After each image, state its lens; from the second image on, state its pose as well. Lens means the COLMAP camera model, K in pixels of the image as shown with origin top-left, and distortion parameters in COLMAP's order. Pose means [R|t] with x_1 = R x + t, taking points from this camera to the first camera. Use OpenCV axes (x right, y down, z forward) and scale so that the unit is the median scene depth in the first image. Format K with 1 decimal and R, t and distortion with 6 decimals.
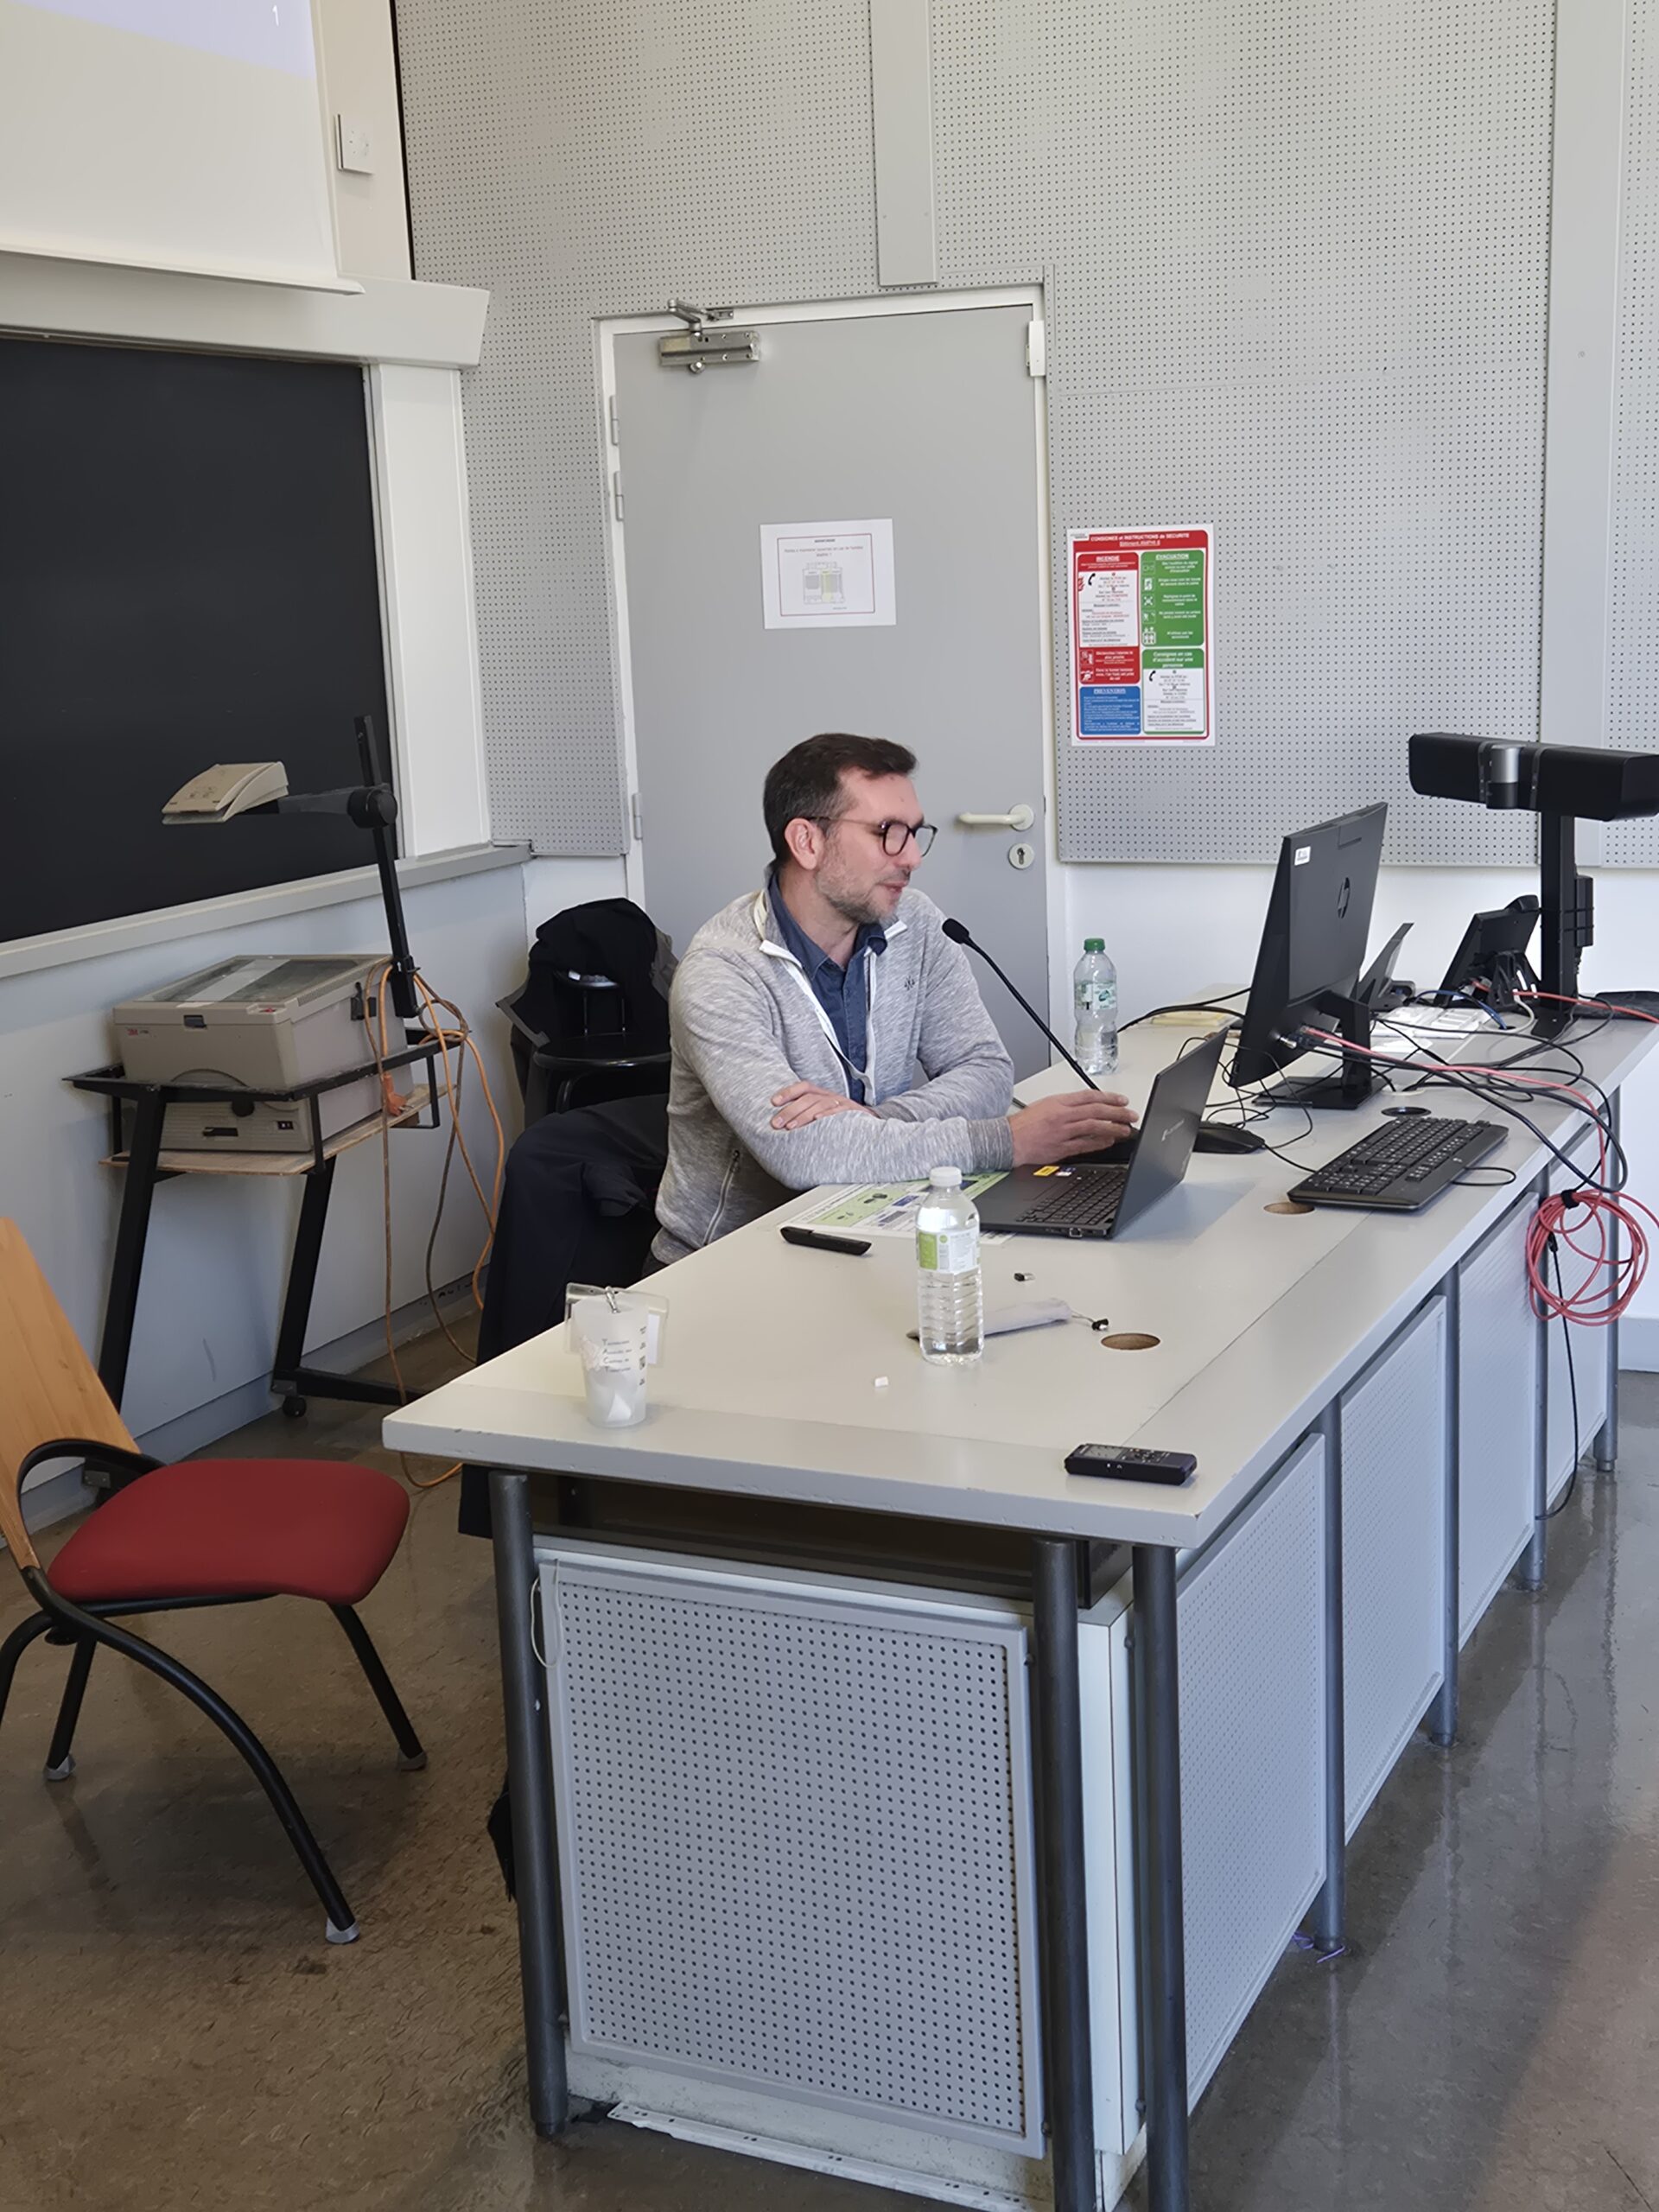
lens RADIAL K [[2716.6, 0, 840.6], [0, 2716.6, 1088.0], [0, 0, 1]] dist [0.099983, -0.074934]
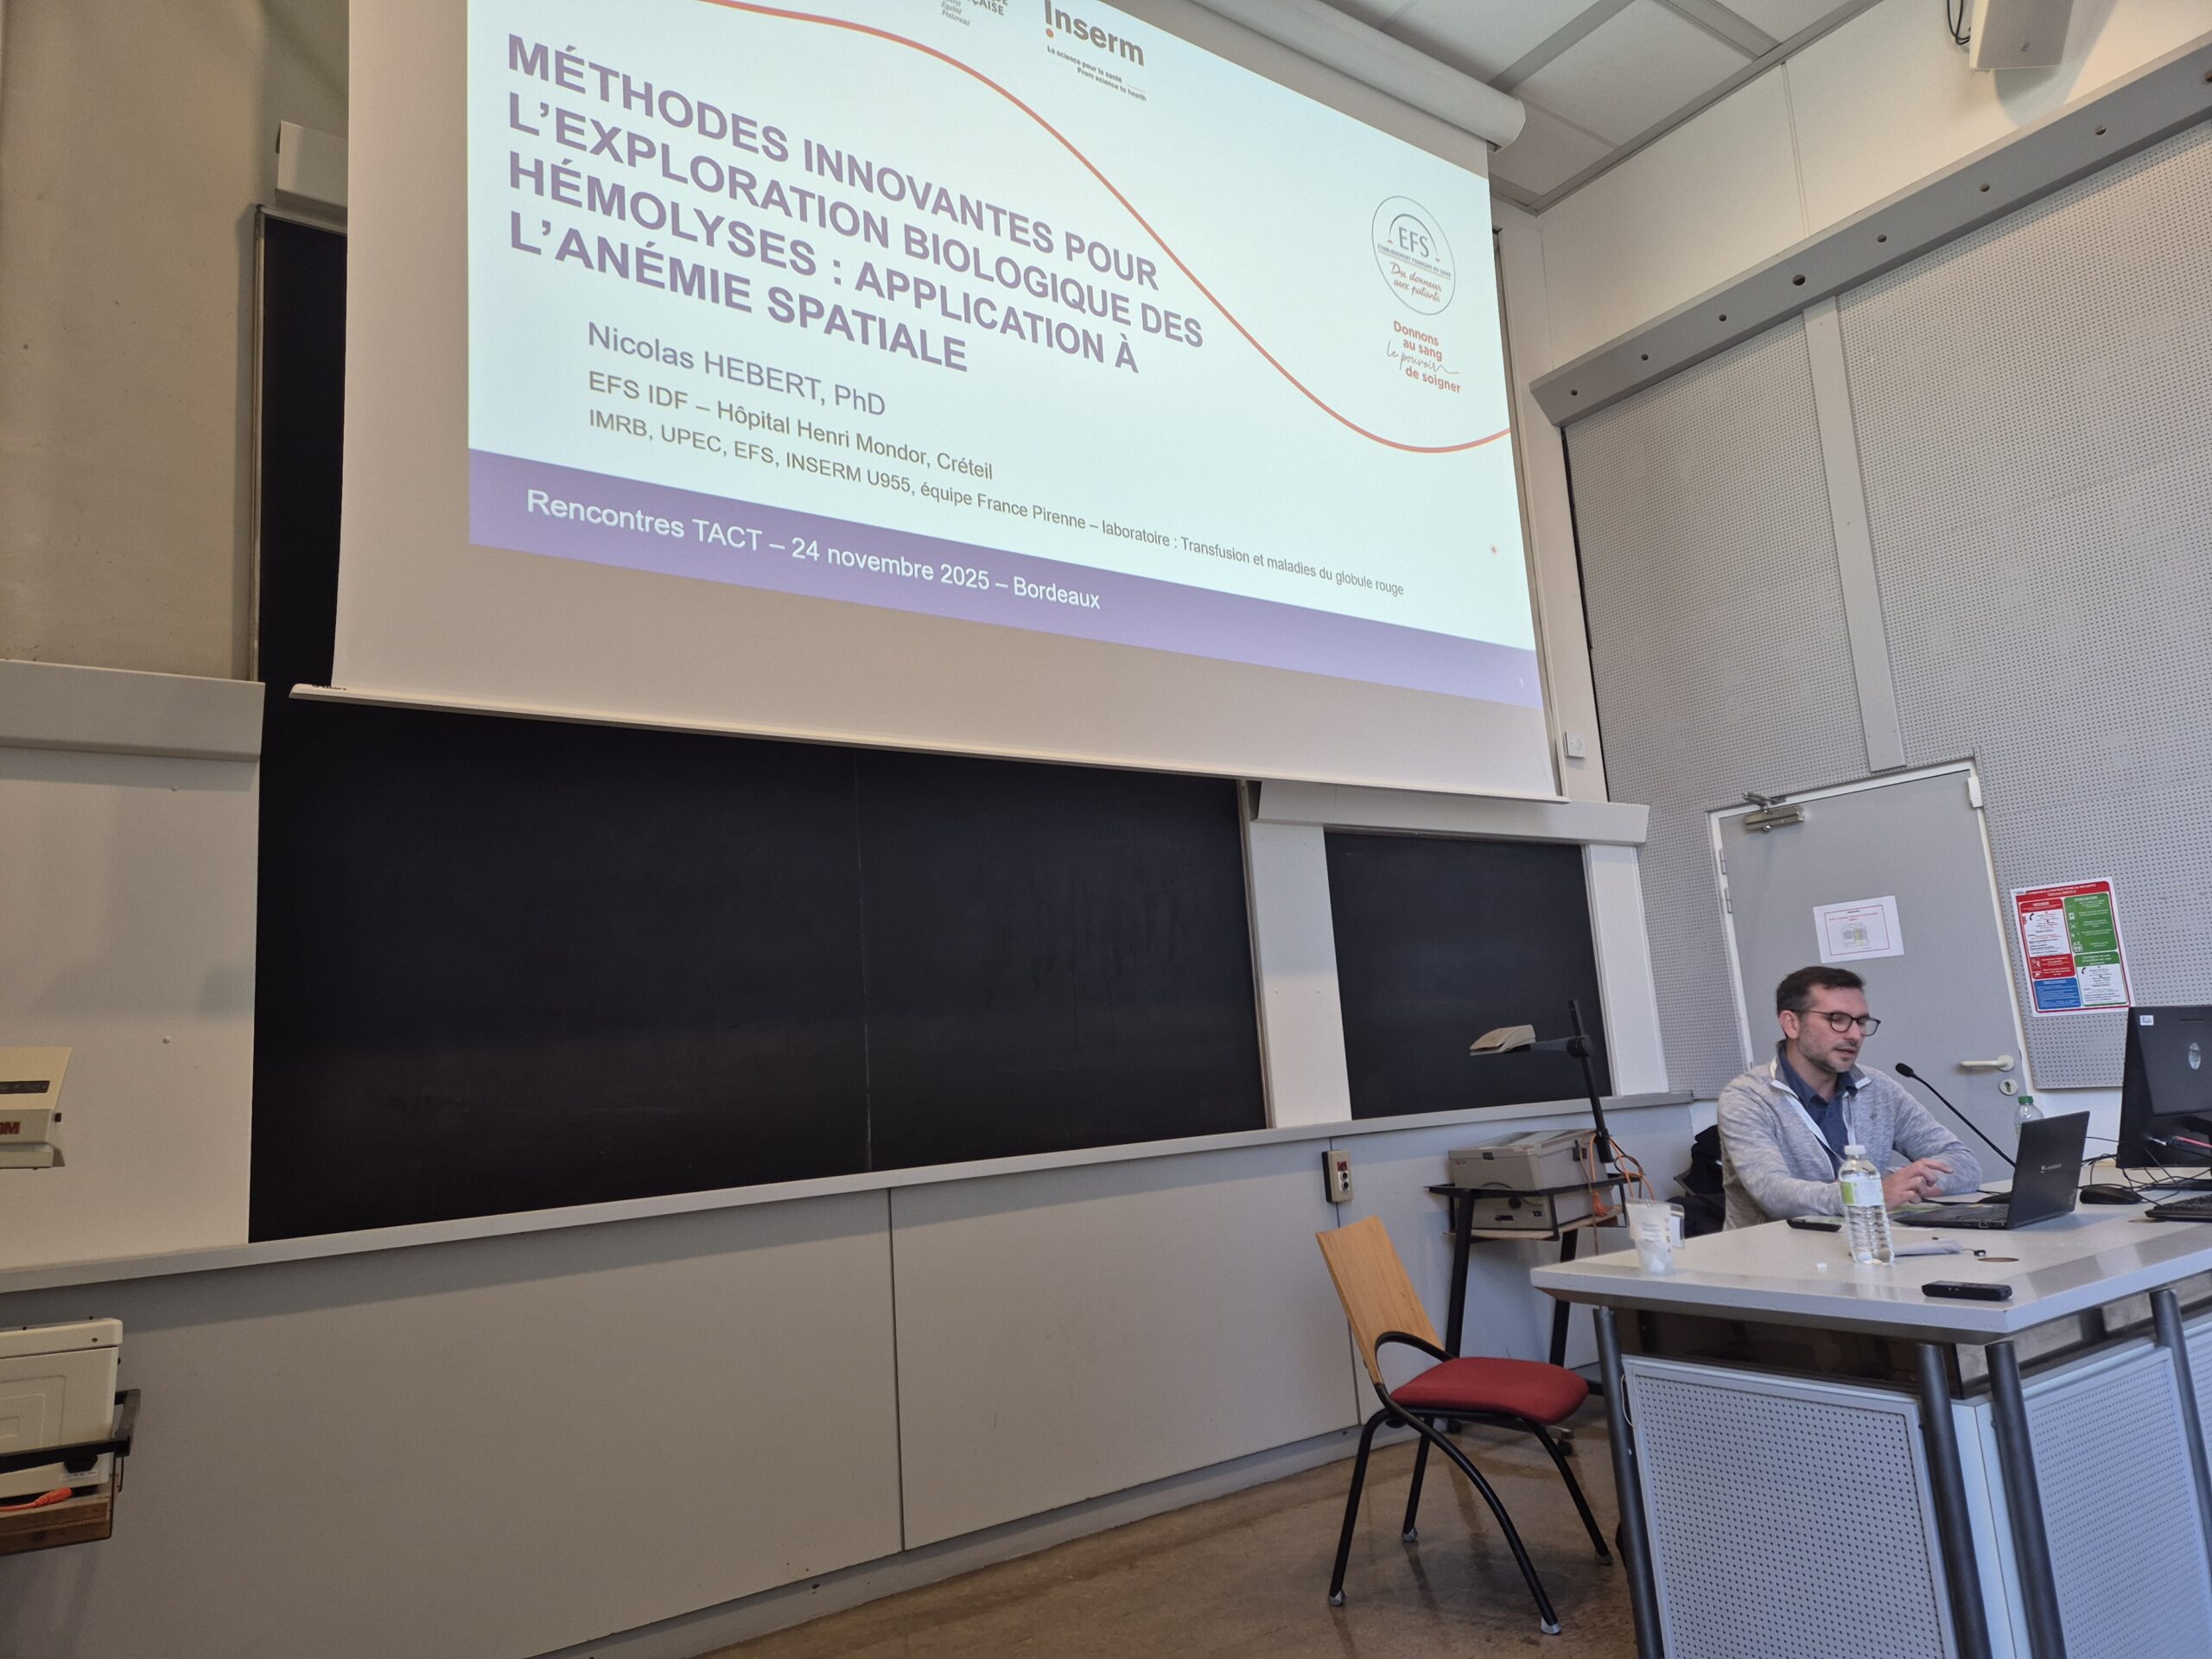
lens RADIAL K [[1461.4, 0, 1110.8], [0, 1461.4, 838.8], [0, 0, 1]] dist [0.092625, -0.073888]
pose [[0.862429, -0.103889, -0.495402, 0.065689], [-0.065380, 0.947650, -0.312546, 0.093820], [0.501938, 0.301938, 0.810489, -0.044709]]
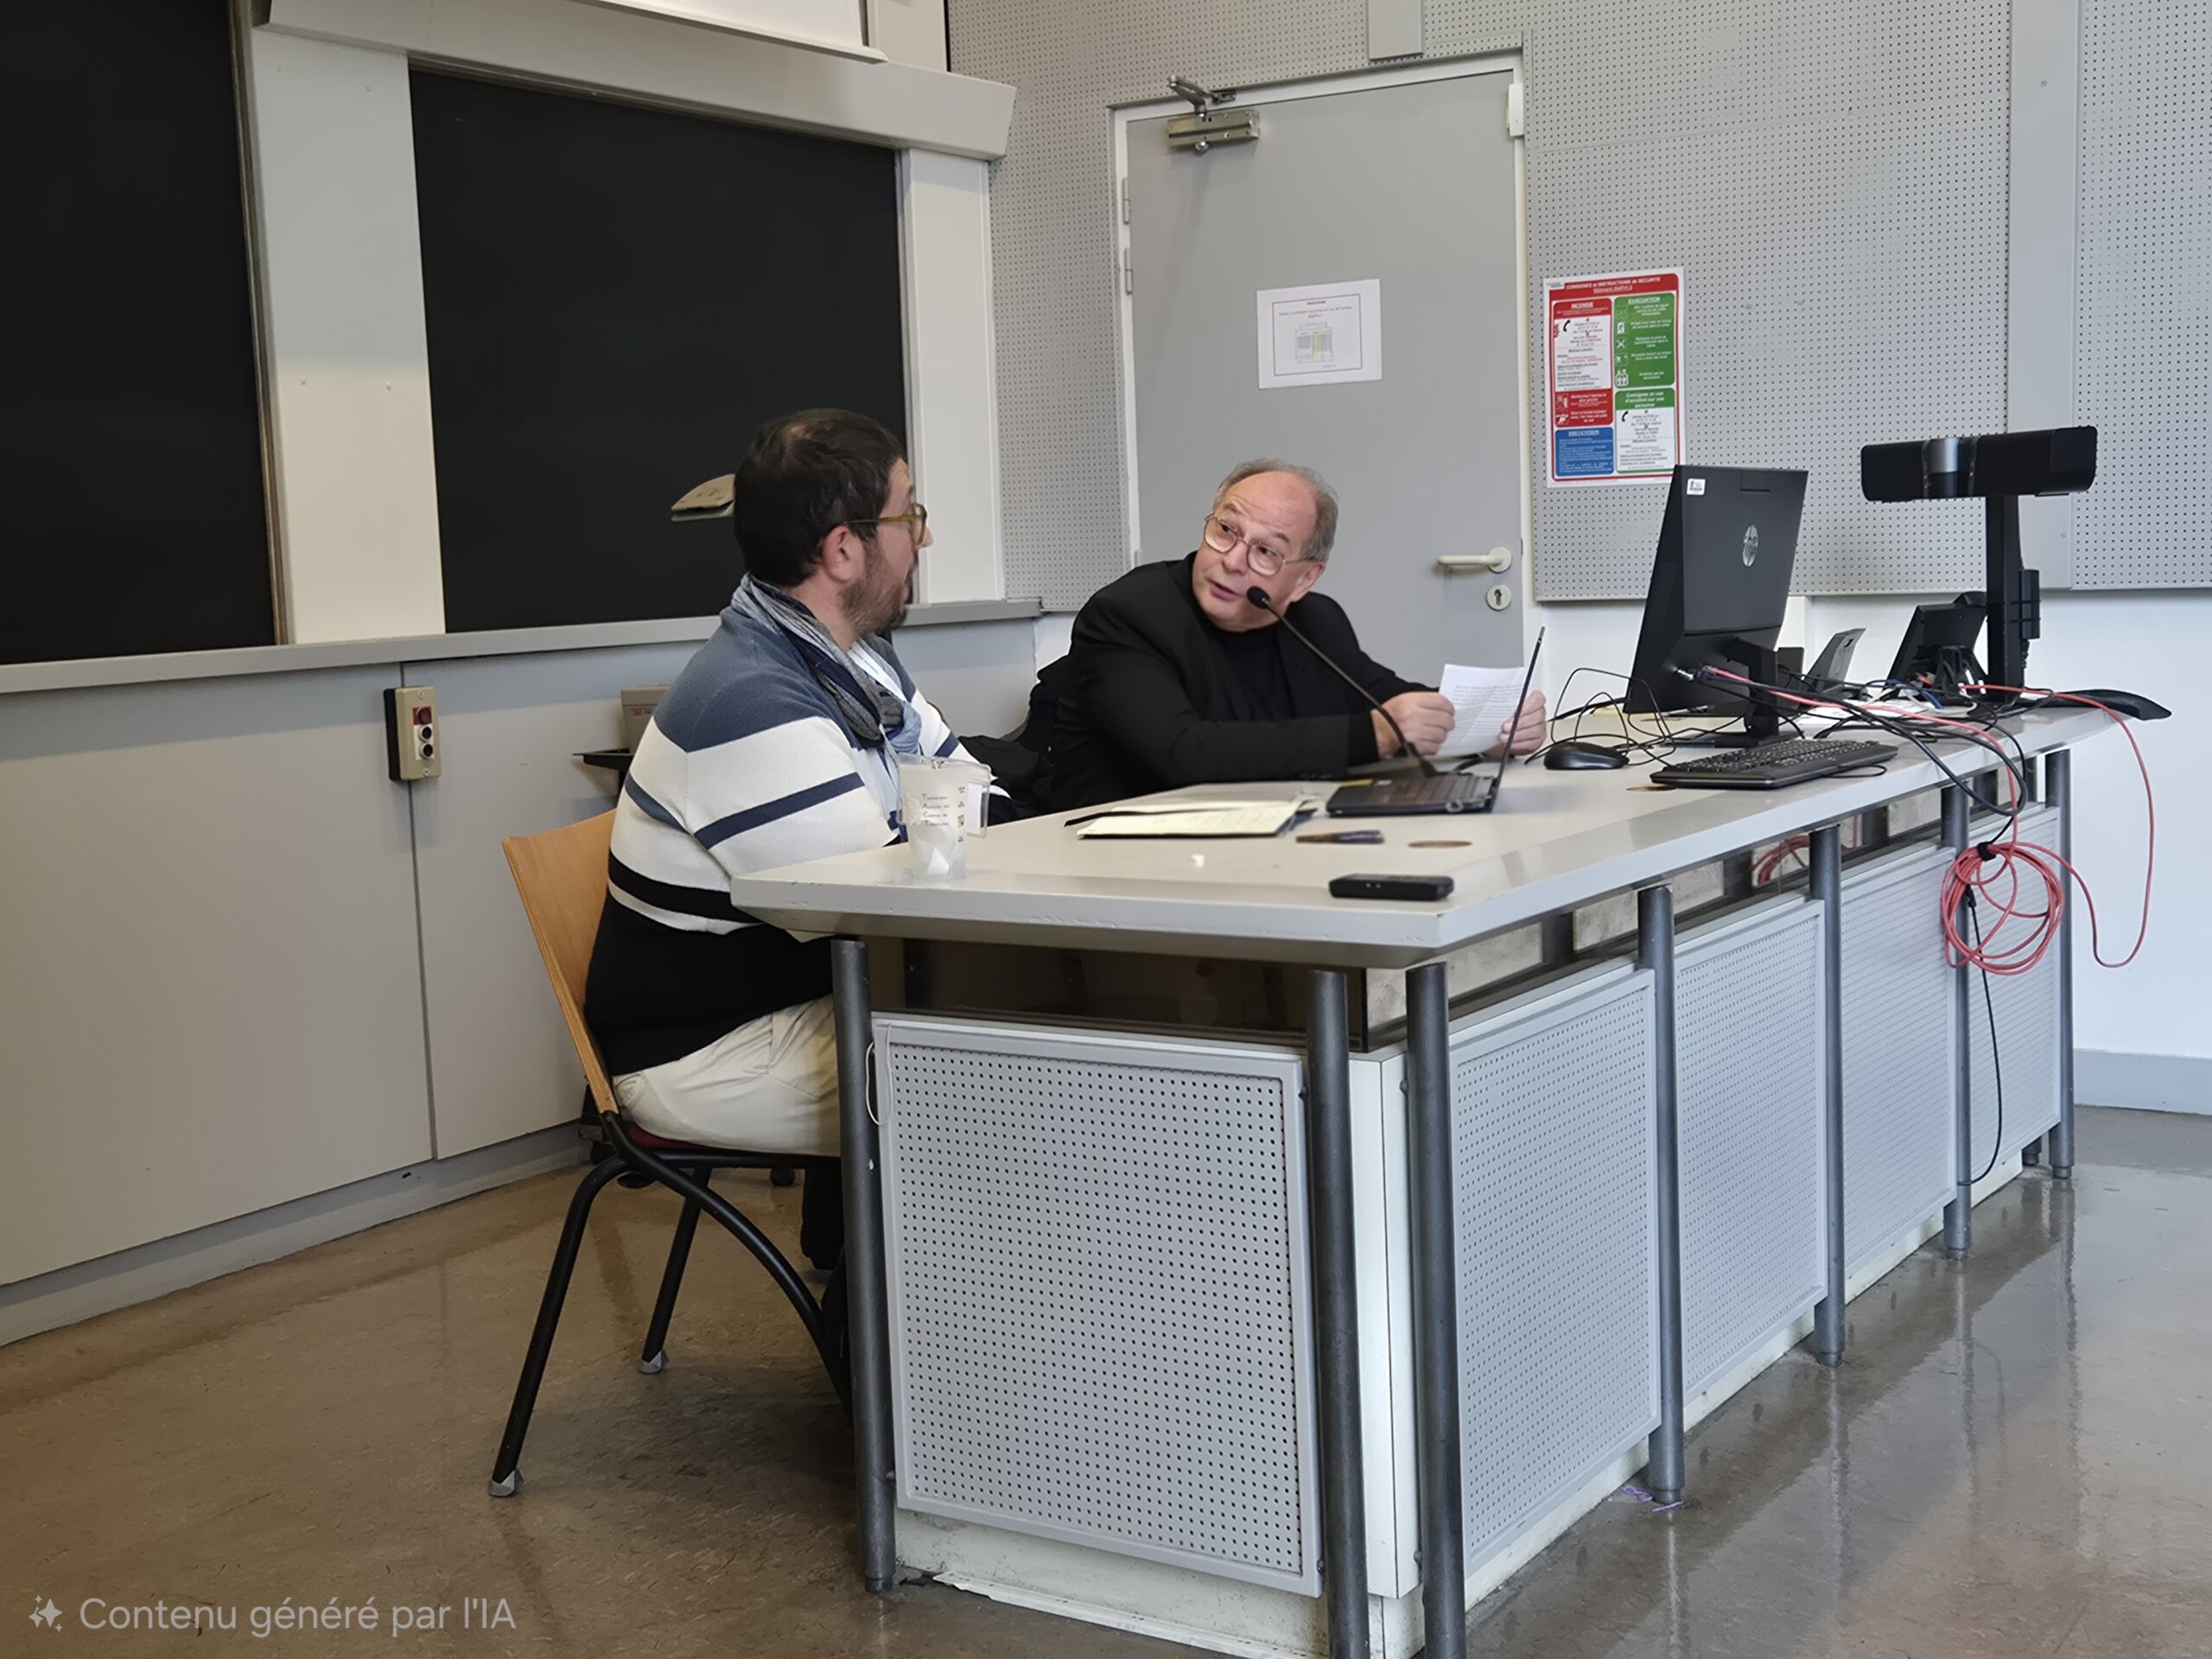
lens RADIAL K [[2686.3, 0, 1083.4], [0, 2686.3, 811.0], [0, 0, 1]] dist [0.079596, -0.037057]
pose [[0.988531, 0.017794, -0.149969, 0.068495], [-0.031995, 0.995169, -0.092819, 0.099321], [0.147593, 0.096552, 0.984324, -0.019412]]
